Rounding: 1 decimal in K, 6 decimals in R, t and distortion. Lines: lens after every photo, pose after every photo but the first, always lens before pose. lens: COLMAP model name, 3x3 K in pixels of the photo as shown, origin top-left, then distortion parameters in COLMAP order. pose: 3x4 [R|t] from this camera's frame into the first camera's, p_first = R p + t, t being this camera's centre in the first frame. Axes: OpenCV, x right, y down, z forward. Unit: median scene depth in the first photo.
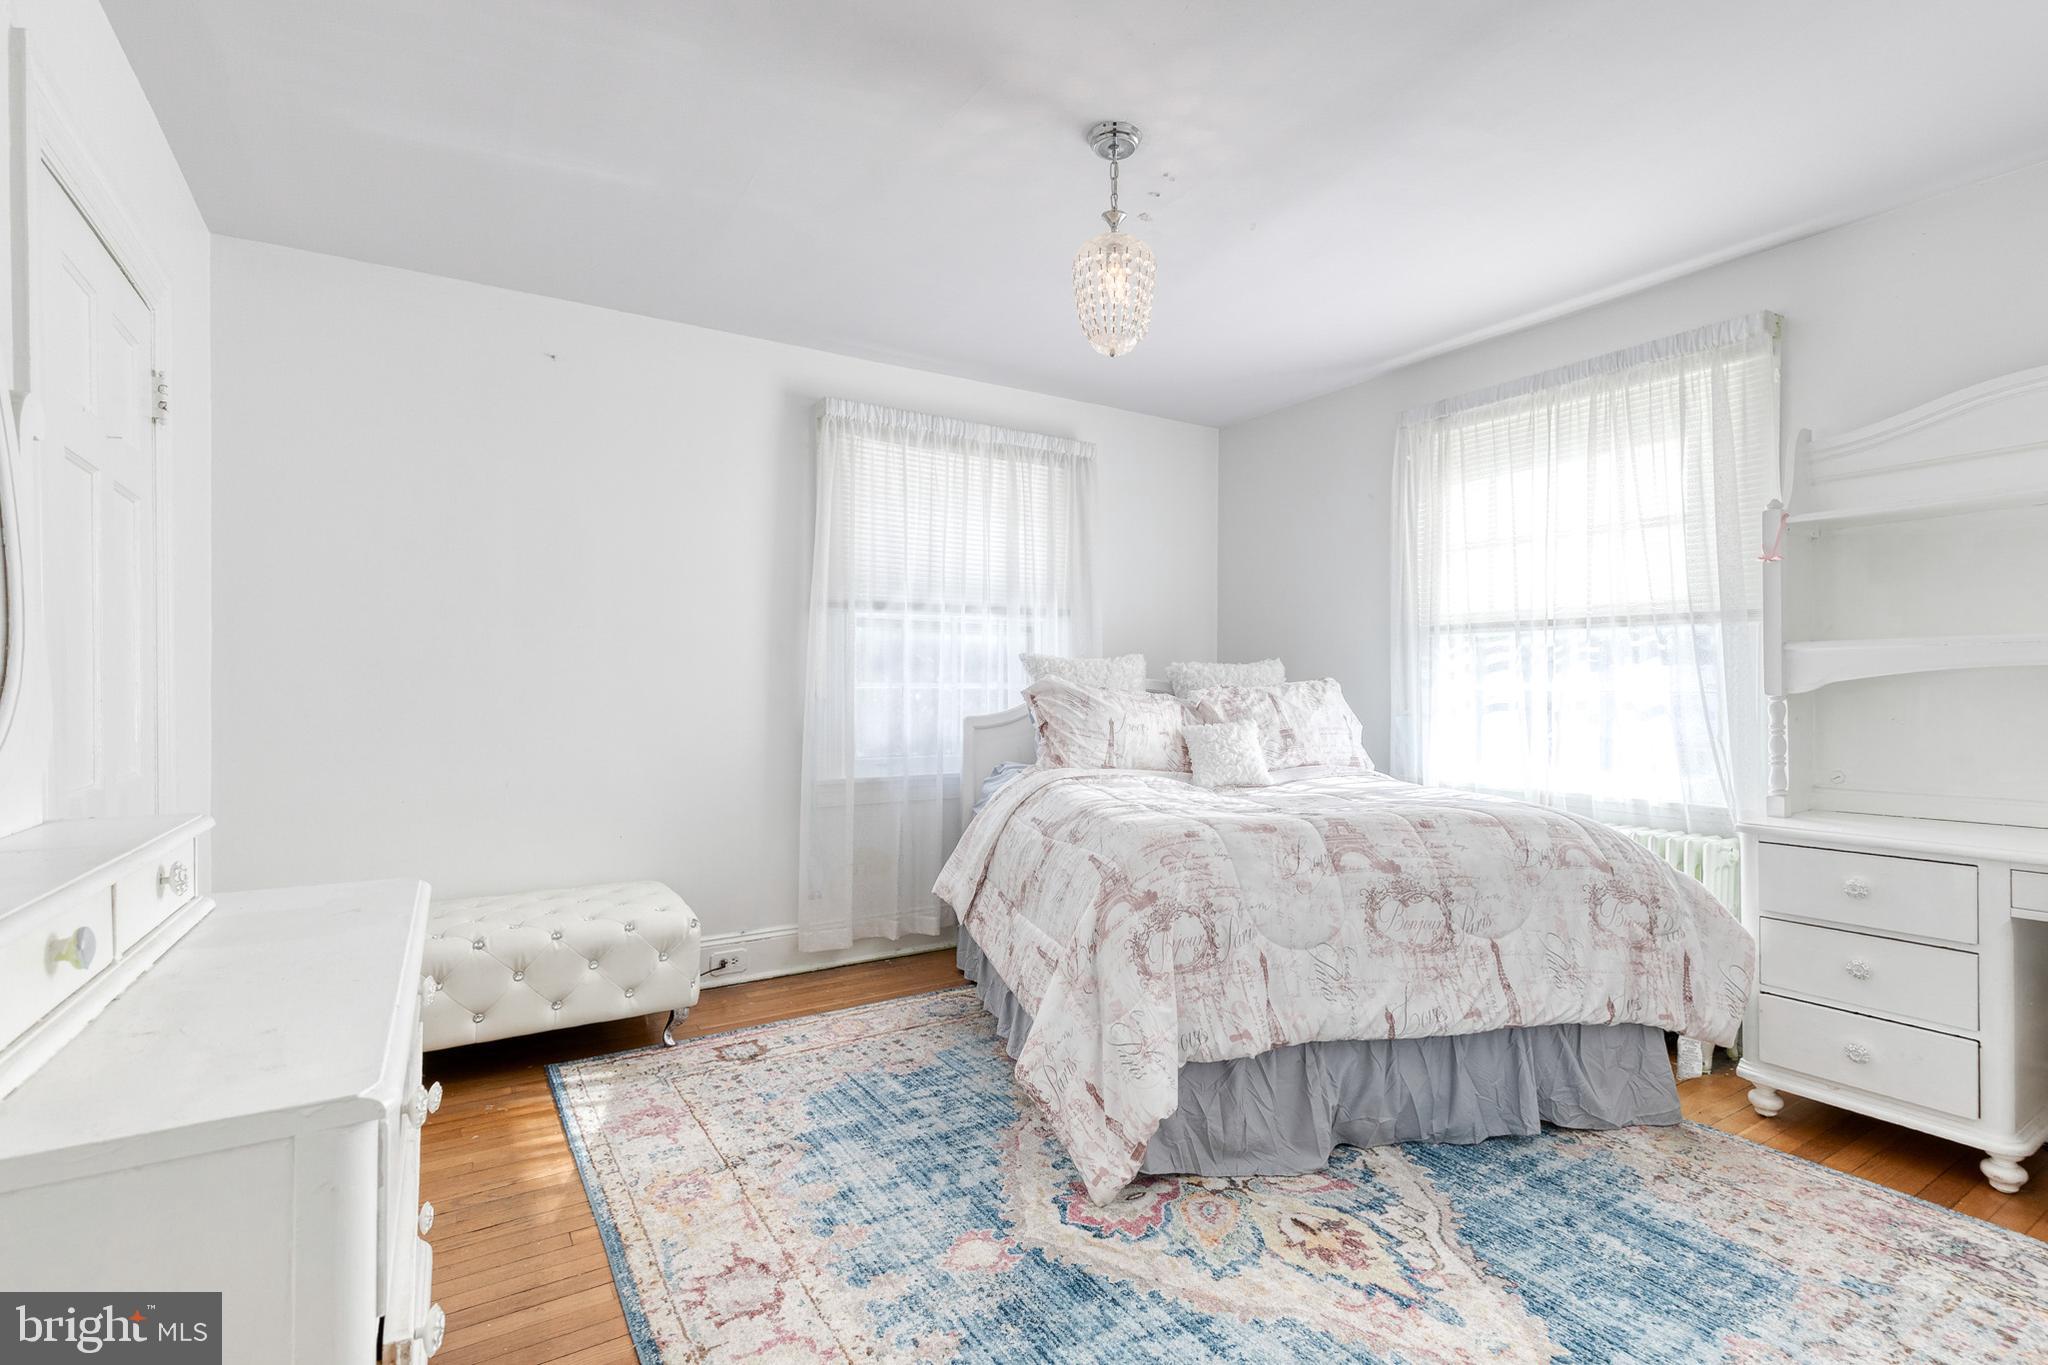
lens RADIAL K [[936.0, 0, 1024.0], [0, 936.0, 682.5], [0, 0, 1]] dist [0.002190, -0.000317]
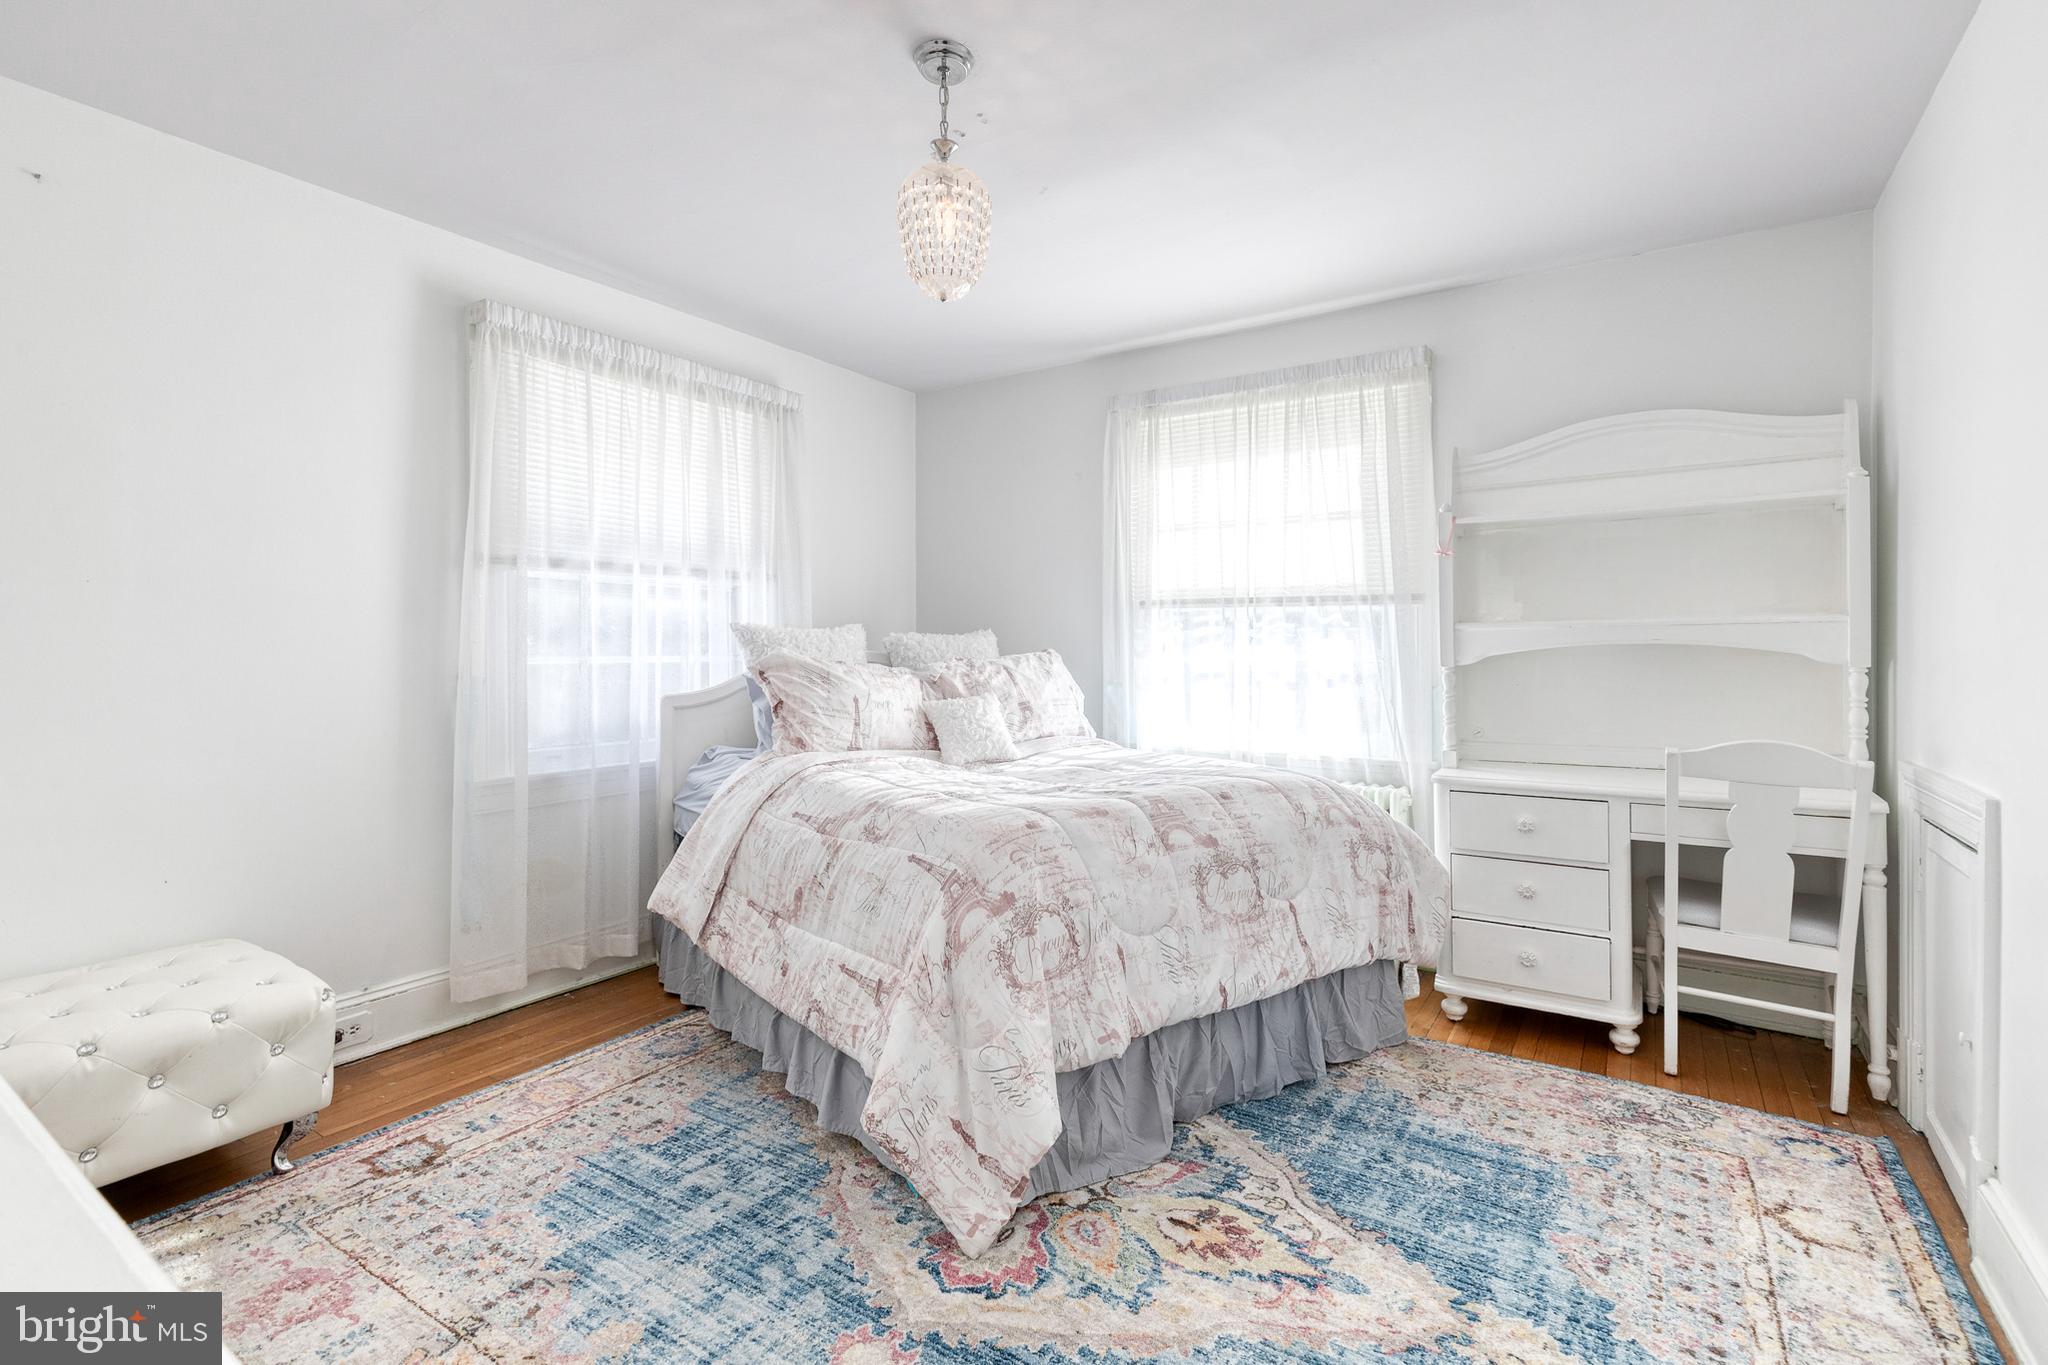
lens RADIAL K [[931.3, 0, 1028.4], [0, 931.3, 642.6], [0, 0, 1]] dist [0.003587, 0.000429]
pose [[0.911449, -0.000935, 0.411412, -0.195564], [0.002120, 0.999995, -0.002423, -0.016598], [-0.411407, 0.003081, 0.911446, 0.145462]]
